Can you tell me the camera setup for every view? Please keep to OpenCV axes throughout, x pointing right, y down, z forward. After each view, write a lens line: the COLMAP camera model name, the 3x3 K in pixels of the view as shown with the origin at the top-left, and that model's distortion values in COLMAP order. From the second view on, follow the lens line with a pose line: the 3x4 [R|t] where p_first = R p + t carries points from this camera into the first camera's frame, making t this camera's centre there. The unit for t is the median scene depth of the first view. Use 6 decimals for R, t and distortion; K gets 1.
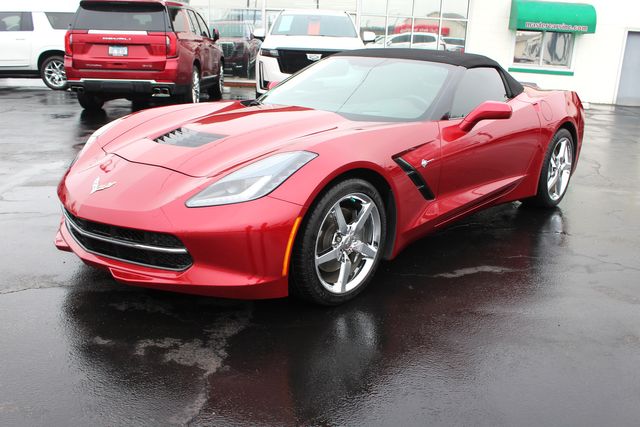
lens RADIAL K [[600.7, 0, 322.0], [0, 600.7, 216.2], [0, 0, 1]] dist [-0.153217, 0.161406]
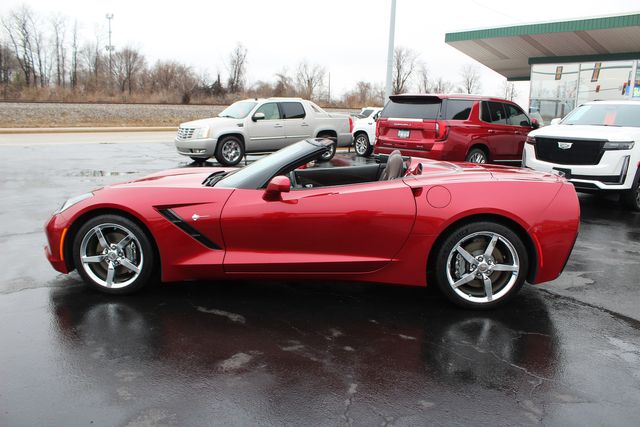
lens RADIAL K [[526.1, 0, 321.5], [0, 526.1, 223.2], [0, 0, 1]] dist [-0.167882, 0.145479]
pose [[0.630508, 0.135408, -0.764280, 0.436671], [-0.217486, 0.976042, -0.006493, -0.046142], [0.745091, 0.170314, 0.644851, 0.168373]]
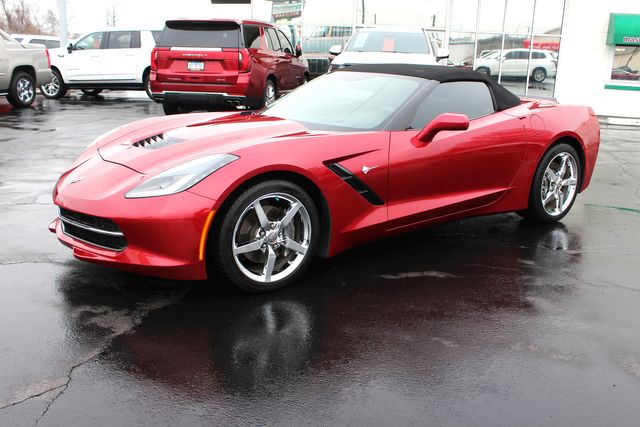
lens RADIAL K [[600.7, 0, 322.0], [0, 600.7, 216.2], [0, 0, 1]] dist [-0.153217, 0.161406]
pose [[0.979588, 0.045497, -0.195799, 0.110372], [-0.050446, 0.998519, -0.020359, 0.007237], [0.194582, 0.029821, 0.980433, -0.024012]]
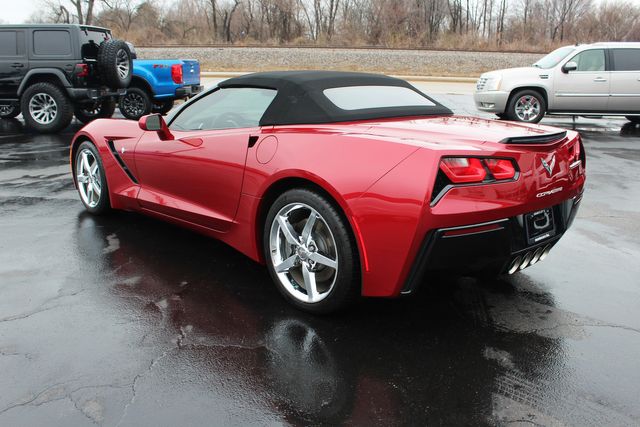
lens RADIAL K [[600.7, 0, 322.0], [0, 600.7, 216.2], [0, 0, 1]] dist [-0.153217, 0.161406]
pose [[-0.065942, 0.219236, -0.973441, 0.536143], [-0.298402, 0.926586, 0.228898, -0.141874], [0.952160, 0.305570, 0.004319, 0.528857]]
